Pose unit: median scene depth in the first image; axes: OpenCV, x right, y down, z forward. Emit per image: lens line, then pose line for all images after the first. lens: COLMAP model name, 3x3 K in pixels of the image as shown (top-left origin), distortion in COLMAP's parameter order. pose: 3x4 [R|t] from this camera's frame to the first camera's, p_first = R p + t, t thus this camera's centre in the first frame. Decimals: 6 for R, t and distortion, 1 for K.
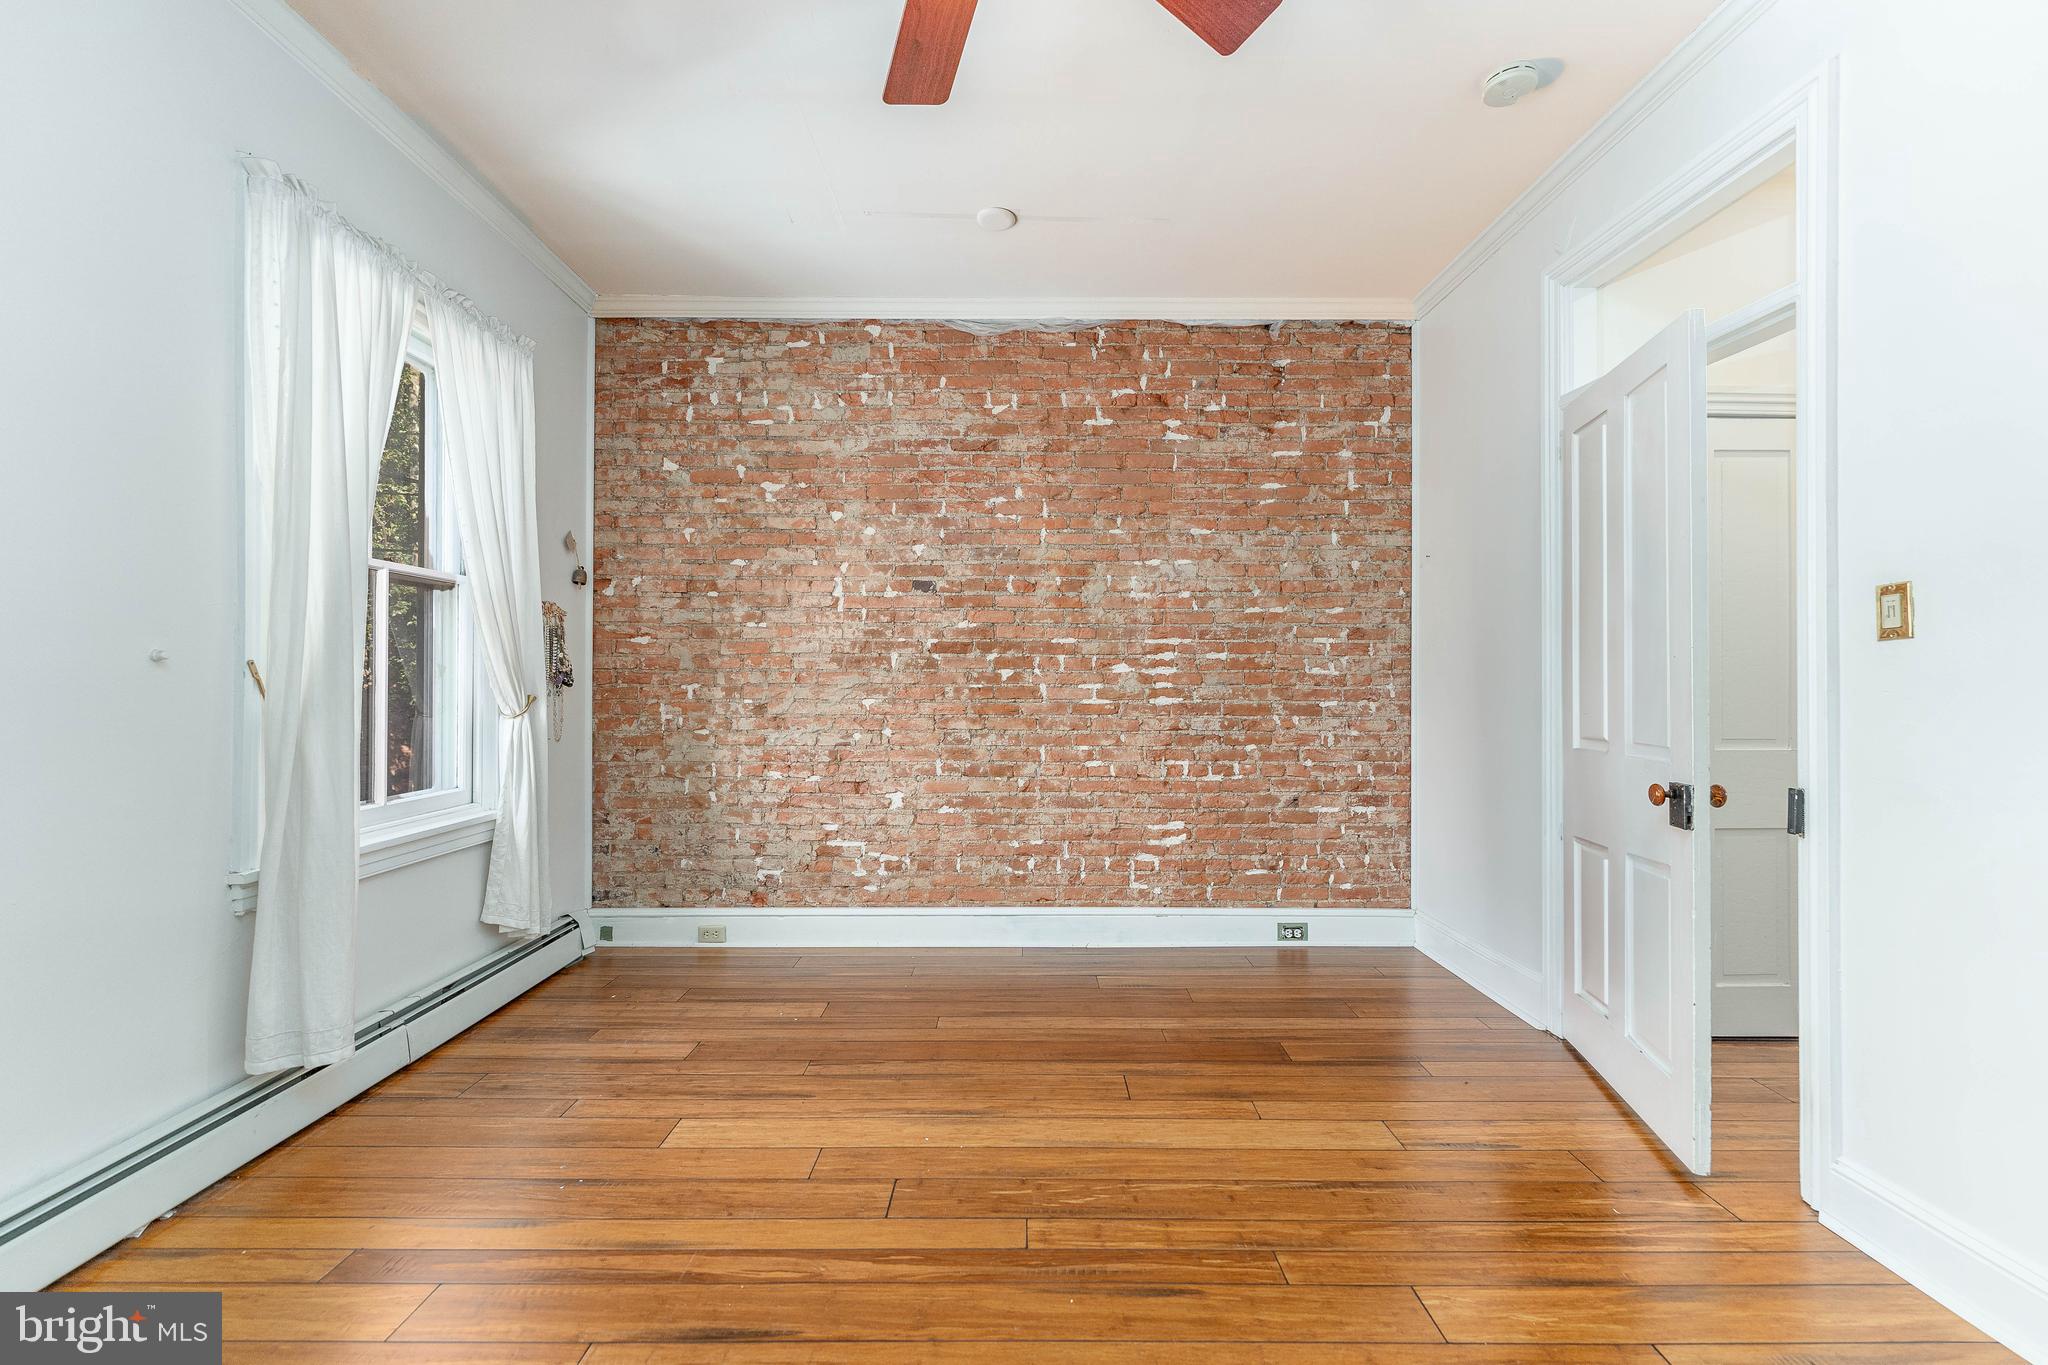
lens RADIAL K [[830.2, 0, 1032.1], [0, 830.2, 689.0], [0, 0, 1]] dist [0.002708, -0.000106]
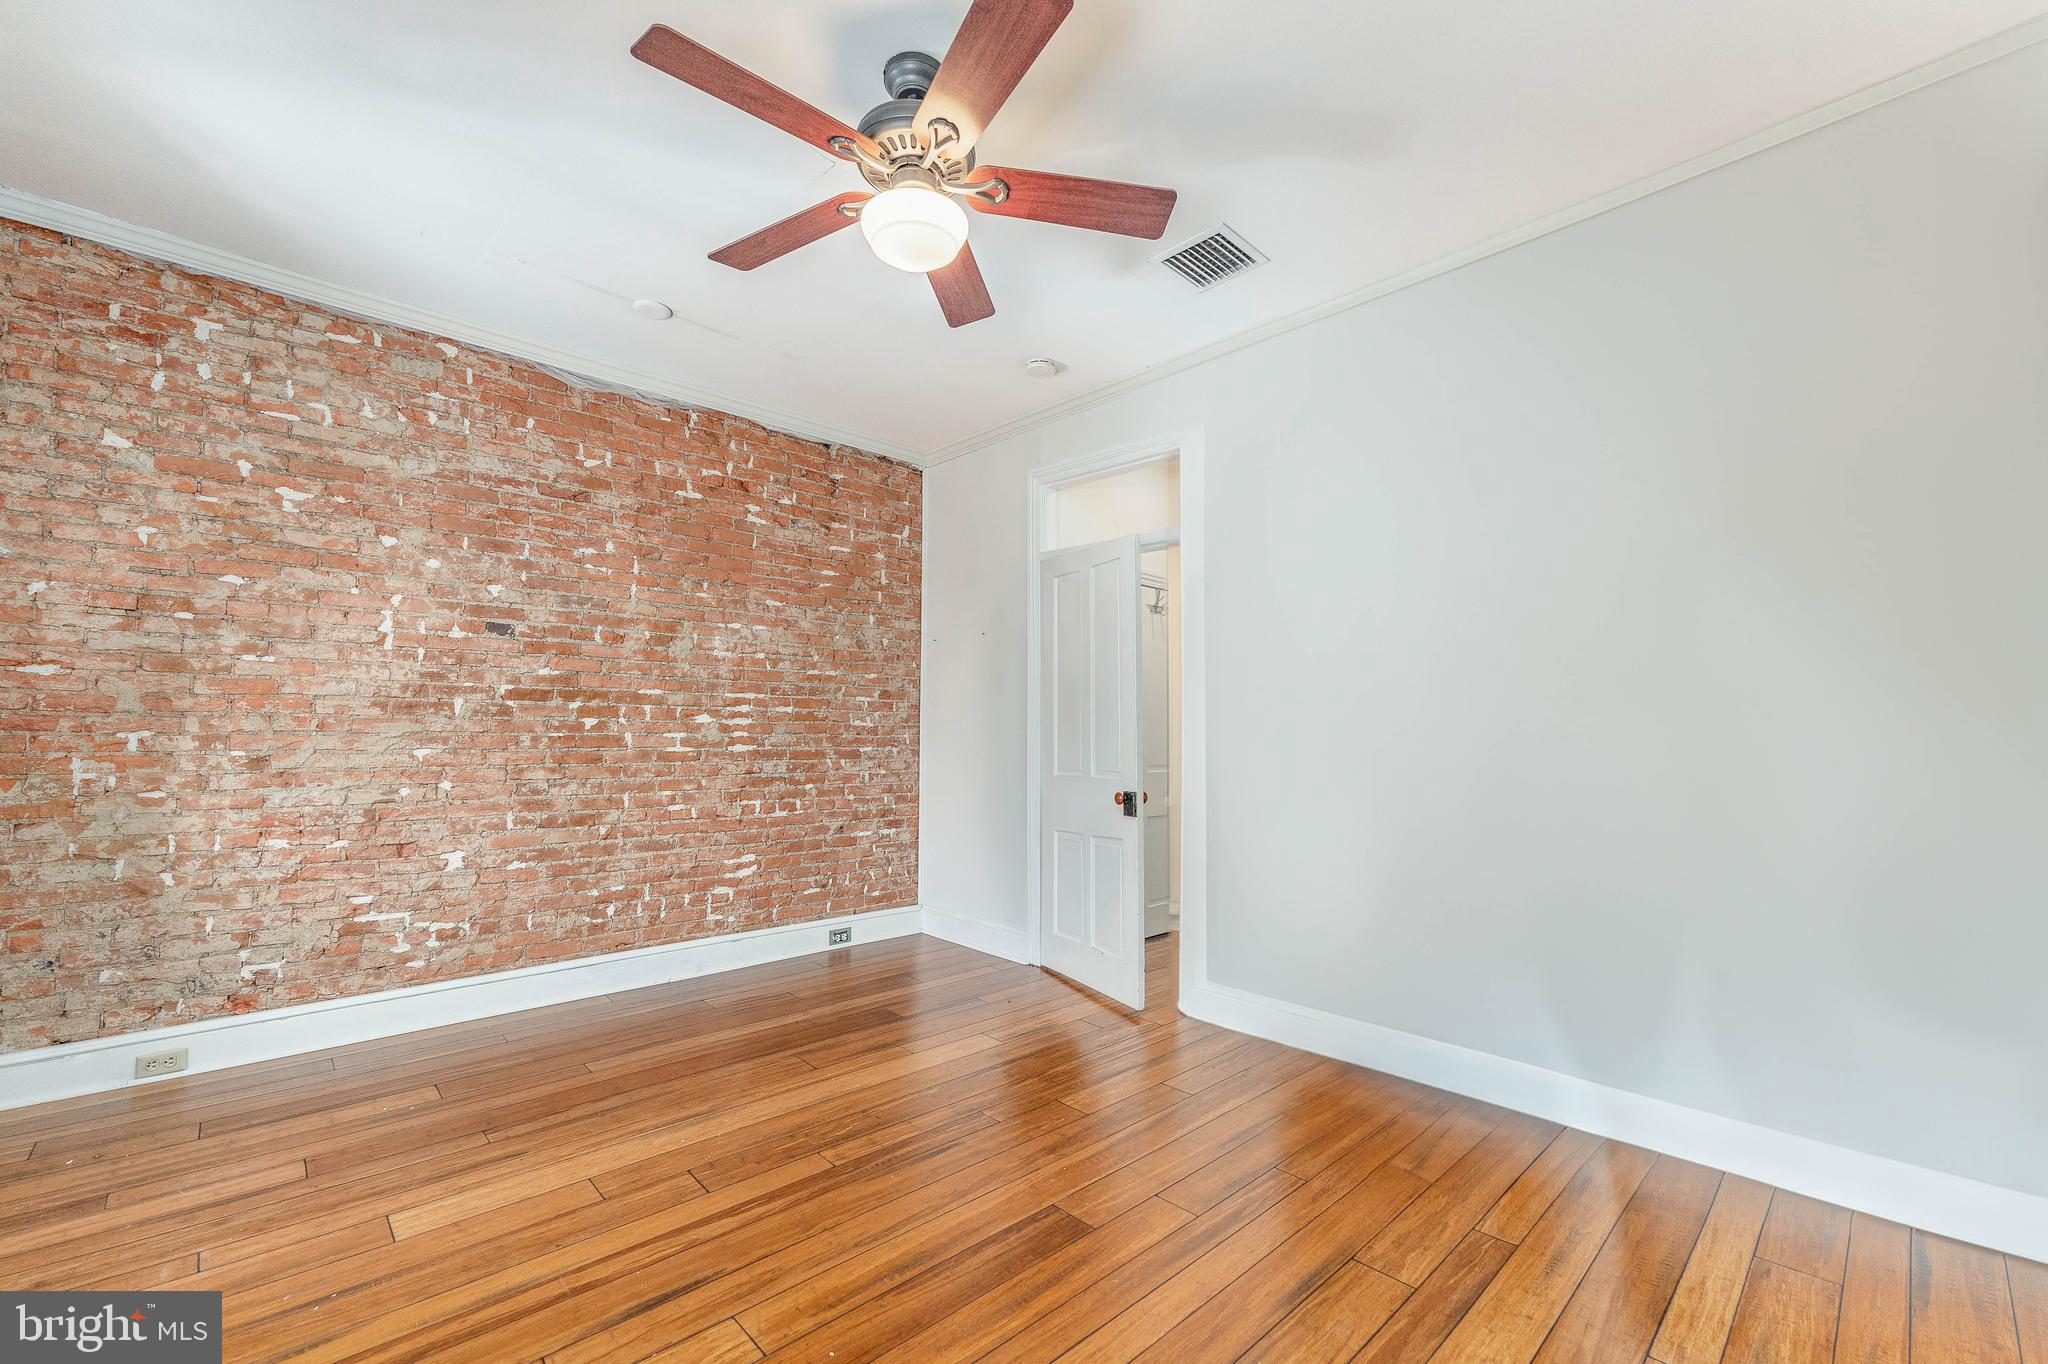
lens RADIAL K [[821.2, 0, 1012.4], [0, 821.2, 688.1], [0, 0, 1]] dist [-0.000265, -0.000002]
pose [[0.745193, 0.039372, 0.665686, -0.315979], [-0.001463, 0.998350, -0.057408, -0.003580], [-0.666848, 0.041806, 0.744020, -0.084493]]
